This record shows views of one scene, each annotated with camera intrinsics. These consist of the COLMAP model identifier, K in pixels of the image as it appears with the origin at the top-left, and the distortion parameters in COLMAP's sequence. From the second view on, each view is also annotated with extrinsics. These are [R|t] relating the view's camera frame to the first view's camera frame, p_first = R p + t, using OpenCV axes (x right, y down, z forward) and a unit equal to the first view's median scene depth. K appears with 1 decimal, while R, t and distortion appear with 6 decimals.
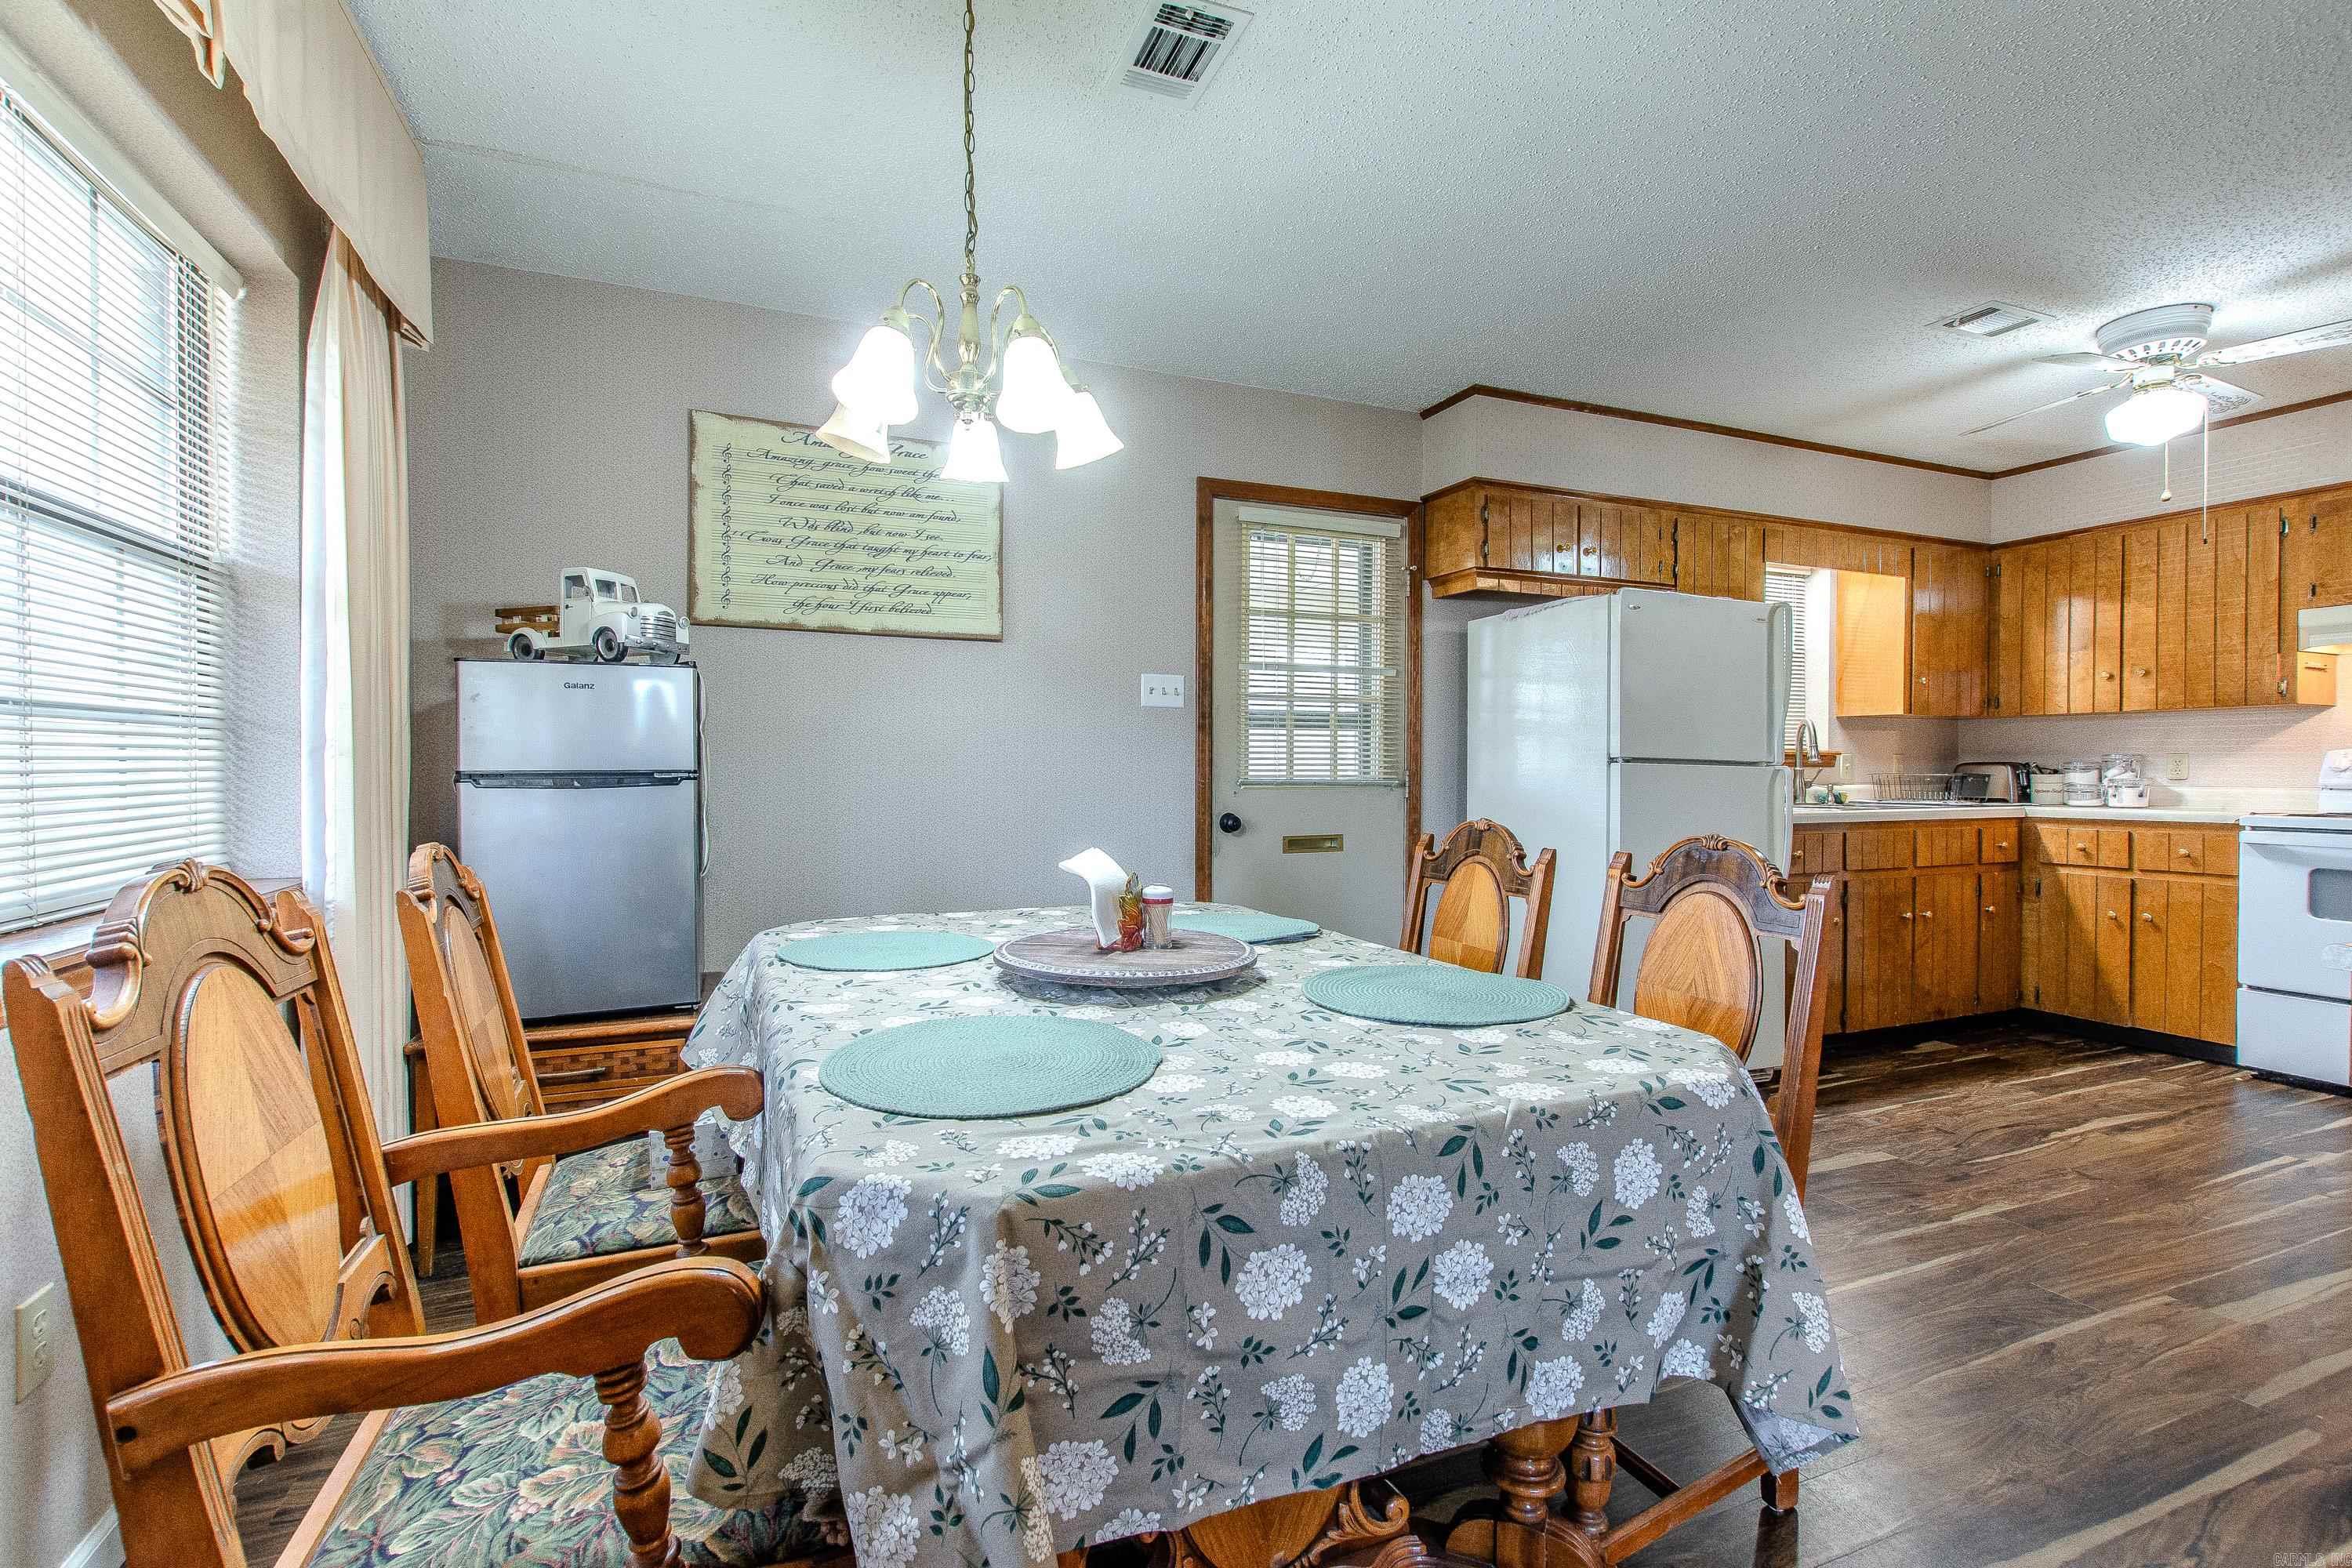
lens RADIAL K [[1045.4, 0, 1160.0], [0, 1045.4, 777.0], [0, 0, 1]] dist [-0.001453, -0.000349]
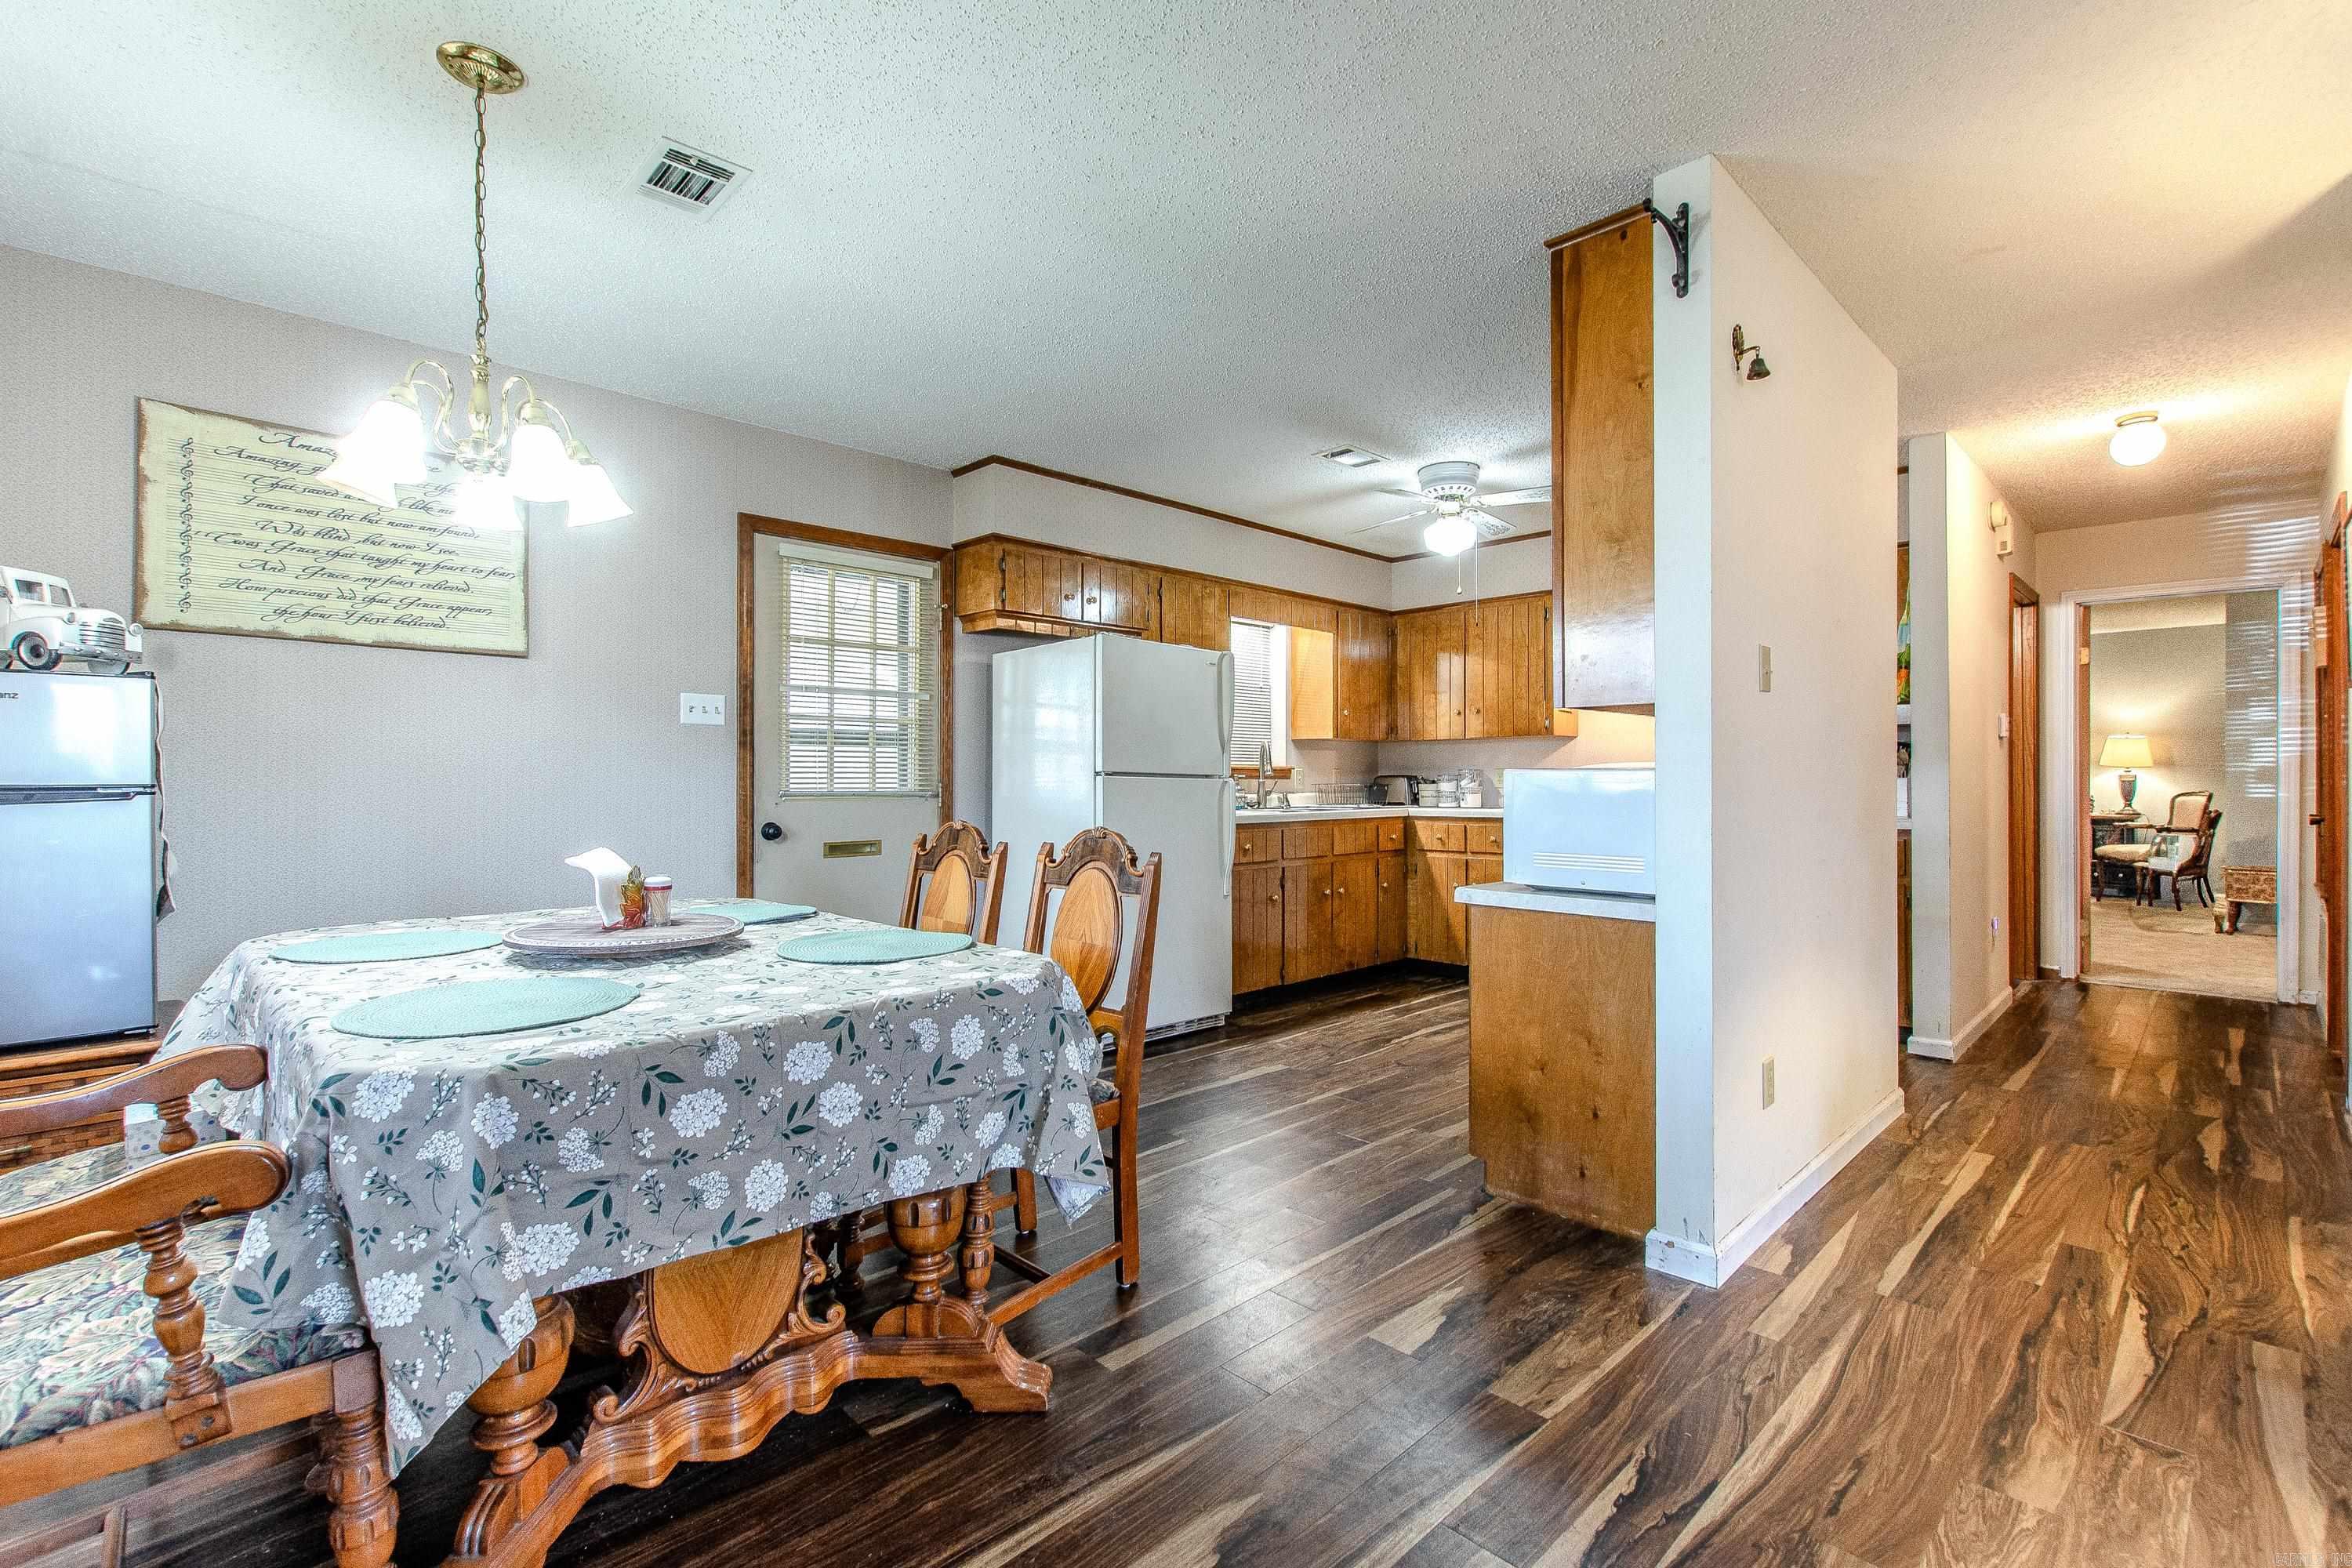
lens RADIAL K [[1047.6, 0, 1168.5], [0, 1047.6, 778.5], [0, 0, 1]] dist [0.000088, -0.001099]
pose [[0.926708, -0.001961, 0.375778, 0.040812], [0.006176, 0.999931, -0.010013, 0.002074], [-0.375733, 0.011600, 0.926656, -0.166068]]
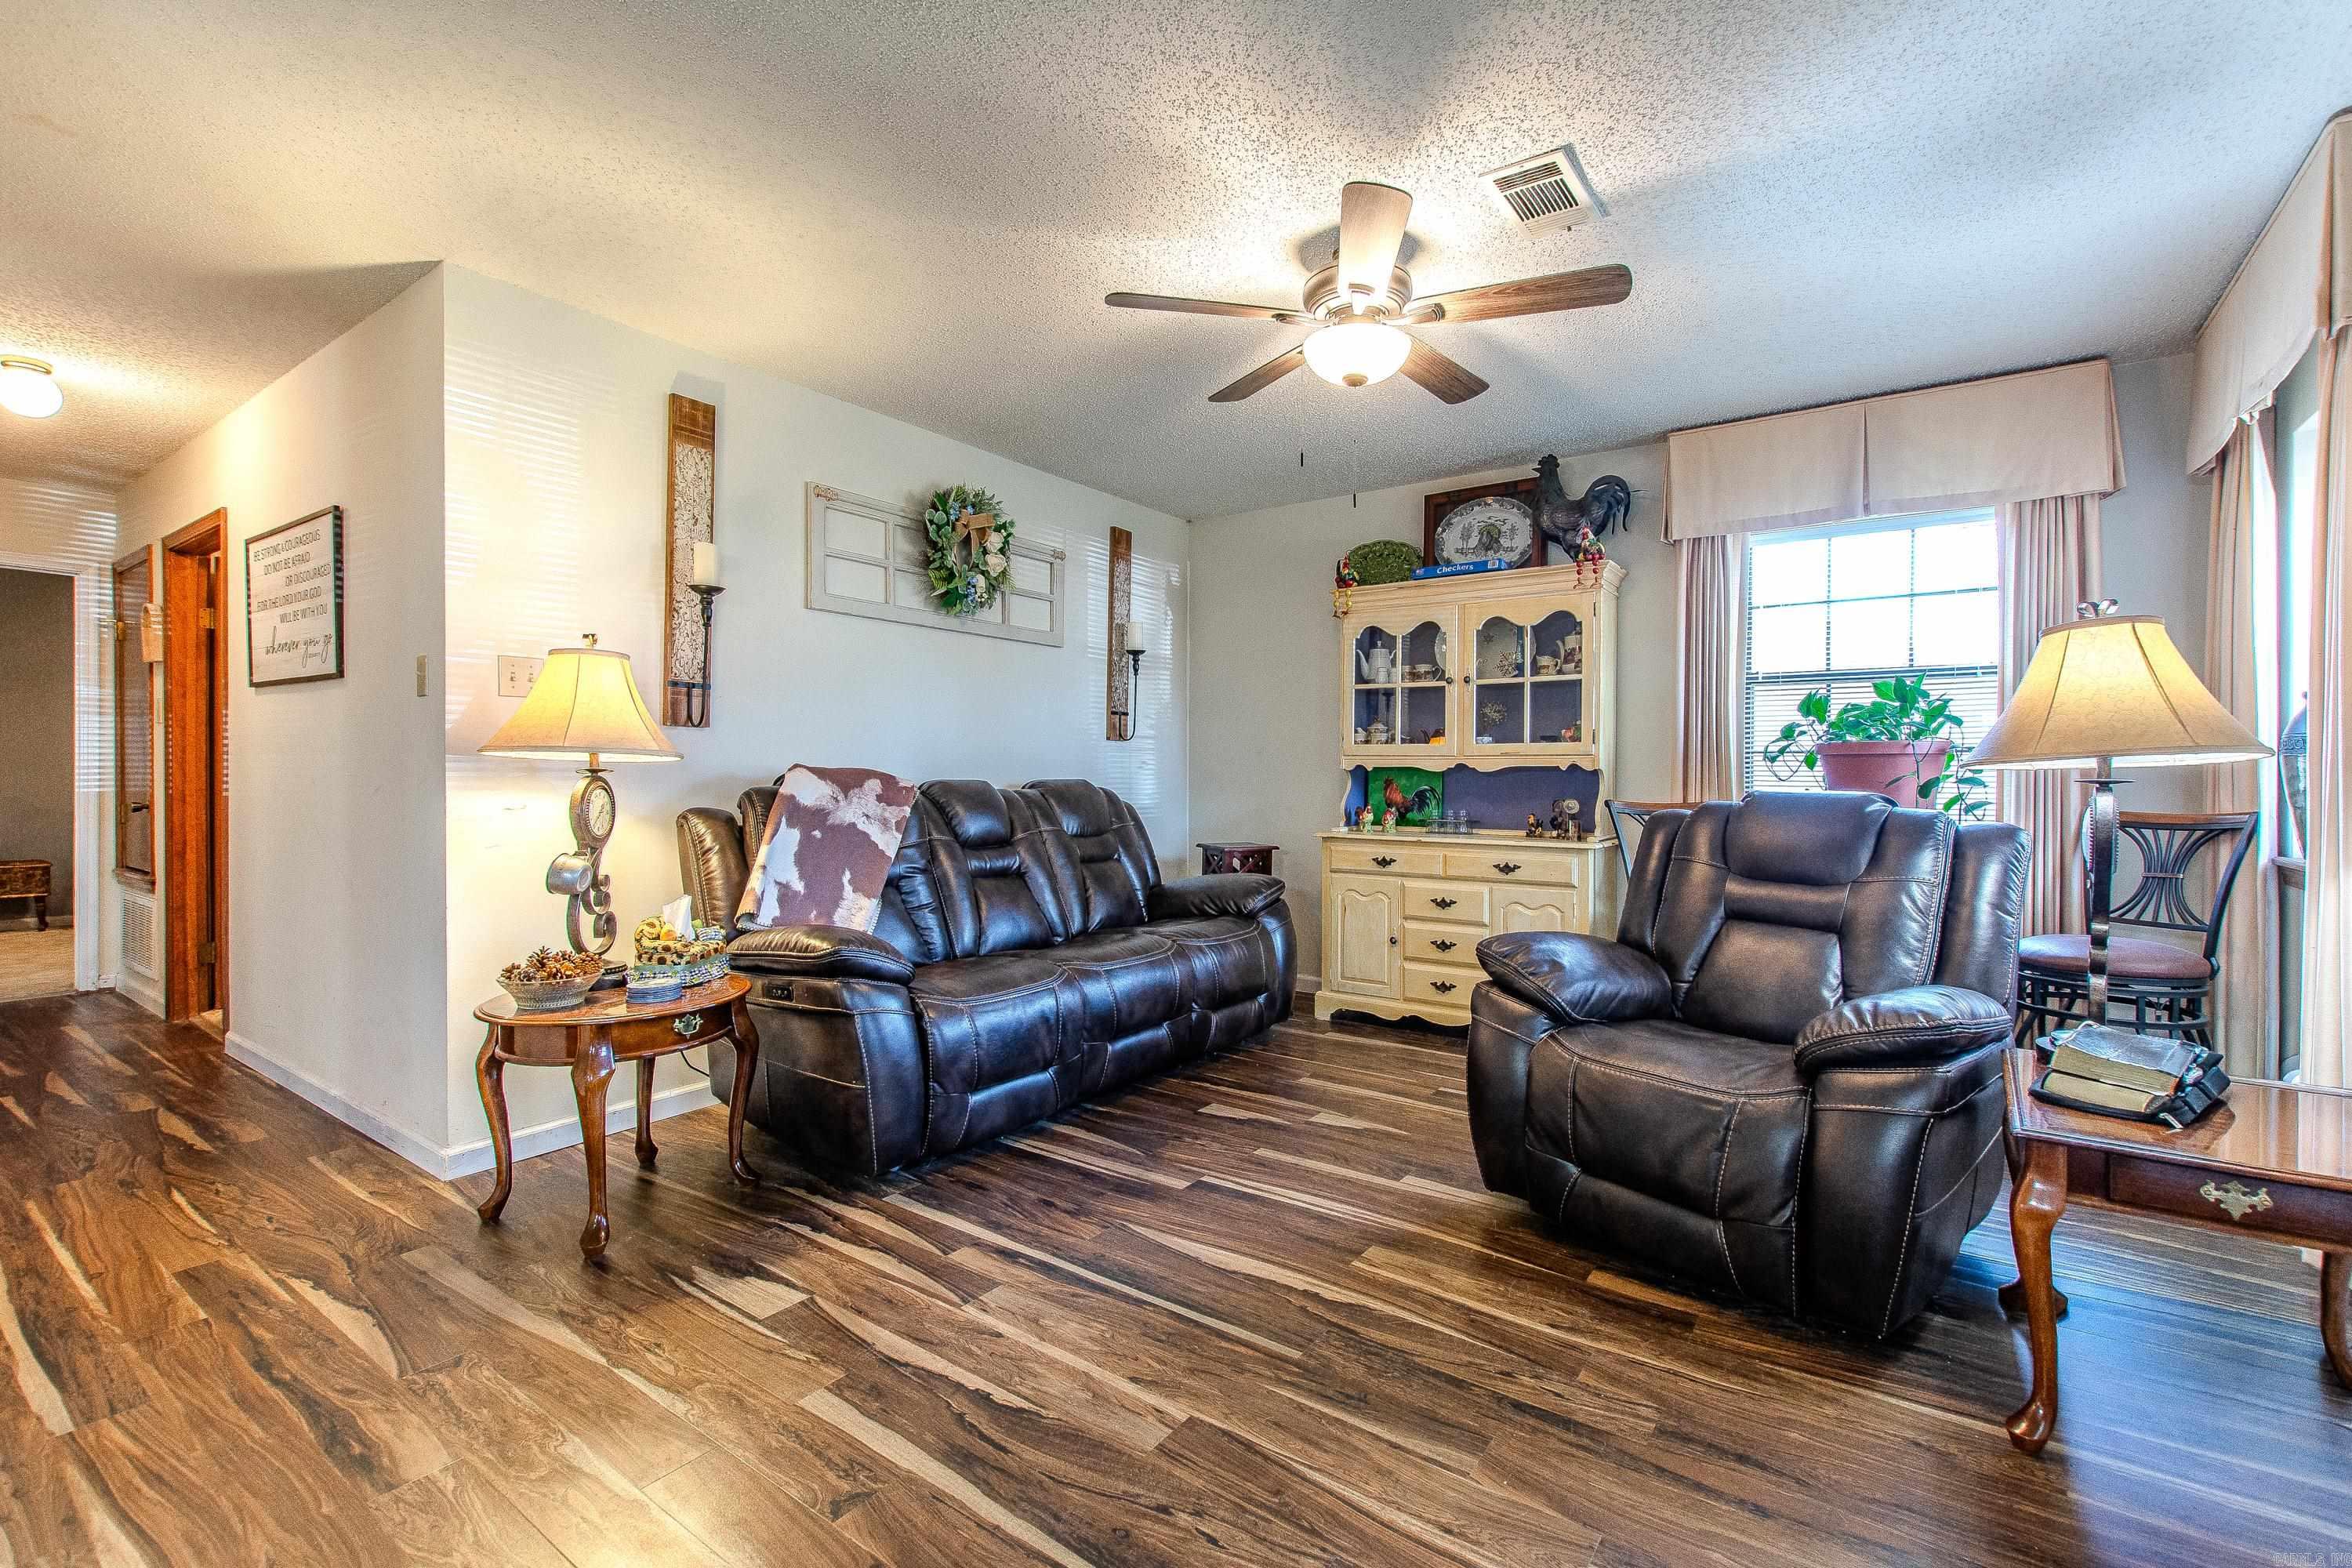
lens RADIAL K [[1020.8, 0, 1198.4], [0, 1020.8, 780.2], [0, 0, 1]] dist [0.001904, -0.001941]
pose [[-0.547058, -0.011255, 0.837019, -0.007956], [0.005994, 0.999831, 0.017361, -0.000687], [-0.837073, 0.014515, -0.546899, 0.069545]]
